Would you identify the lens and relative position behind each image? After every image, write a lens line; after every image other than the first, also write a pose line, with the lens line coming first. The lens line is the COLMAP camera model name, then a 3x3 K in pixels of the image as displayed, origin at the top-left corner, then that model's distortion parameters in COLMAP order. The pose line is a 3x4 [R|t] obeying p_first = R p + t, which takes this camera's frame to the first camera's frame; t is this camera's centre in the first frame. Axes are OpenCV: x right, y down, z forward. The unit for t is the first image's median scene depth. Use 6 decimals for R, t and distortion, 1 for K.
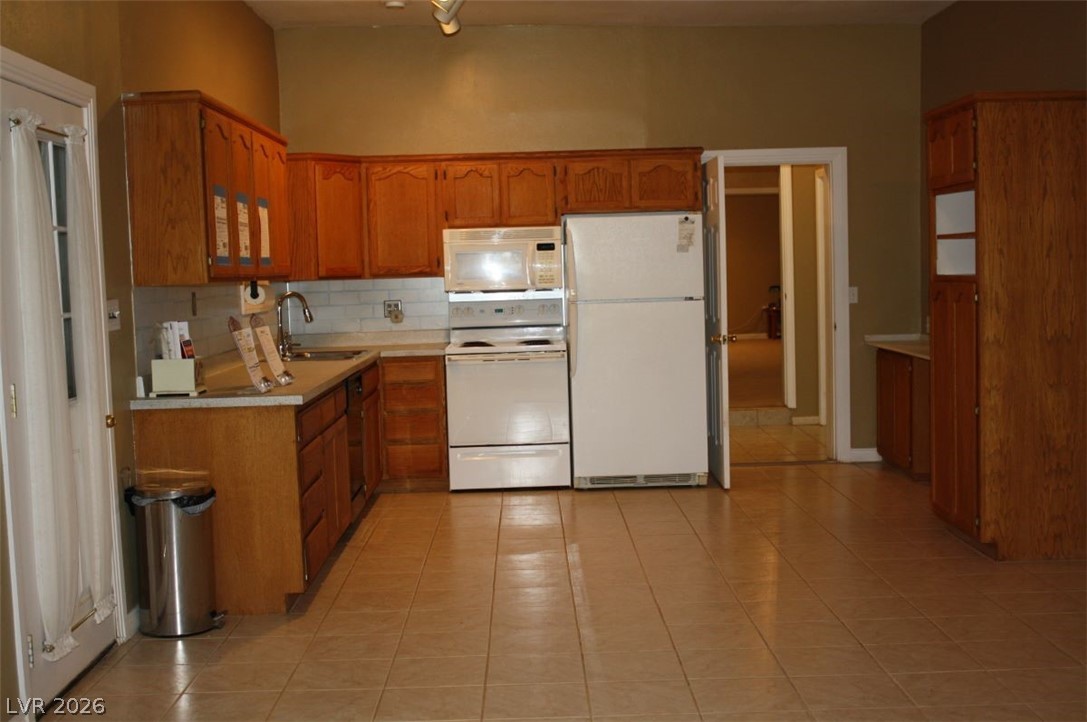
lens RADIAL K [[1322.7, 0, 543.5], [0, 1322.7, 361.0], [0, 0, 1]] dist [-0.079687, 0.017024]
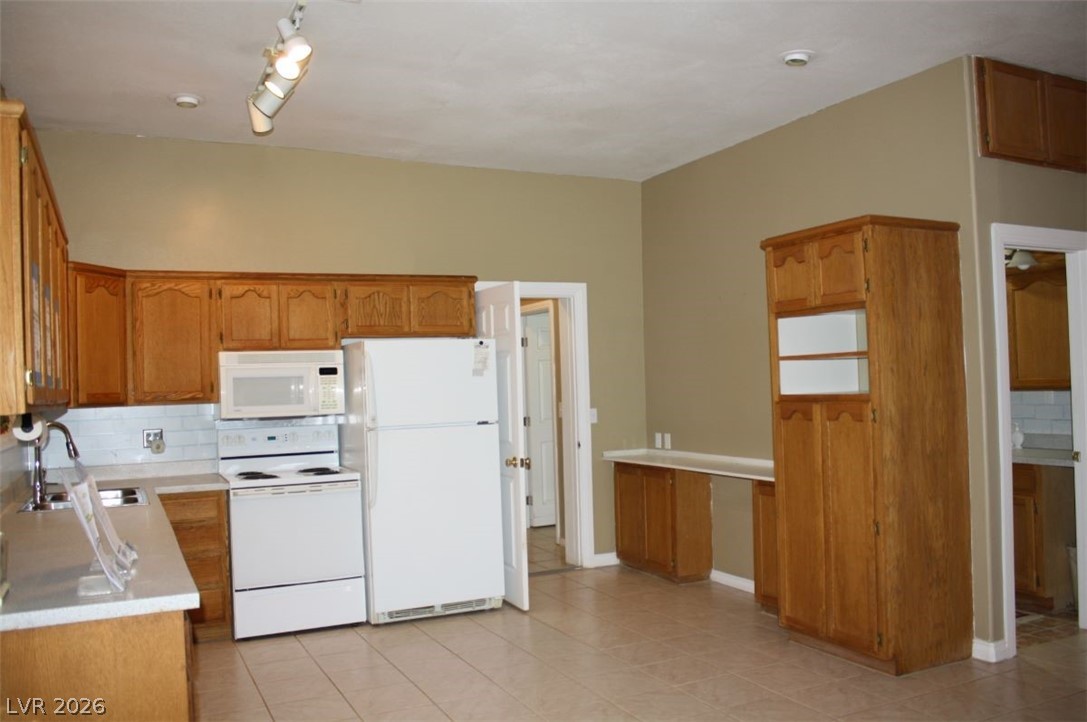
lens RADIAL K [[905.0, 0, 543.5], [0, 905.0, 361.0], [0, 0, 1]] dist [-0.171429, 0.142656]
pose [[0.905876, 0.008338, 0.423461, -0.136012], [0.037913, 0.994196, -0.100680, -0.022667], [-0.421843, 0.107259, 0.900302, 0.354050]]
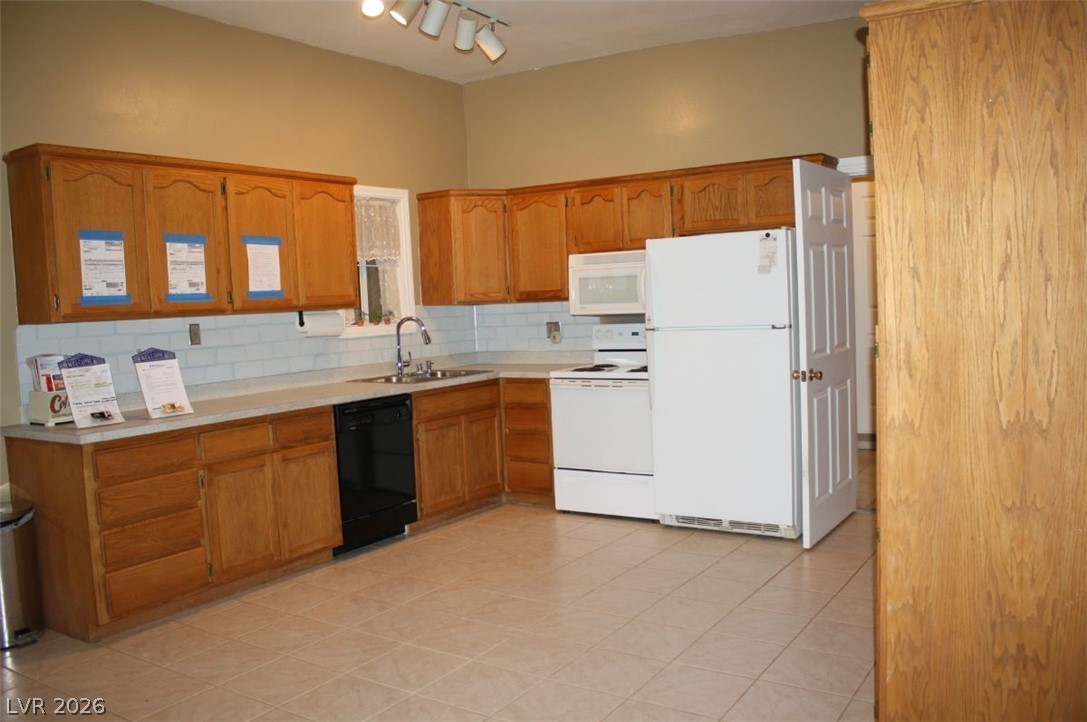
lens RADIAL K [[905.0, 0, 543.5], [0, 905.0, 361.0], [0, 0, 1]] dist [-0.171429, 0.142656]
pose [[0.825462, 0.033699, -0.563451, 0.312444], [-0.022262, 0.999383, 0.027158, -0.036641], [0.564018, -0.009874, 0.825703, 0.418933]]
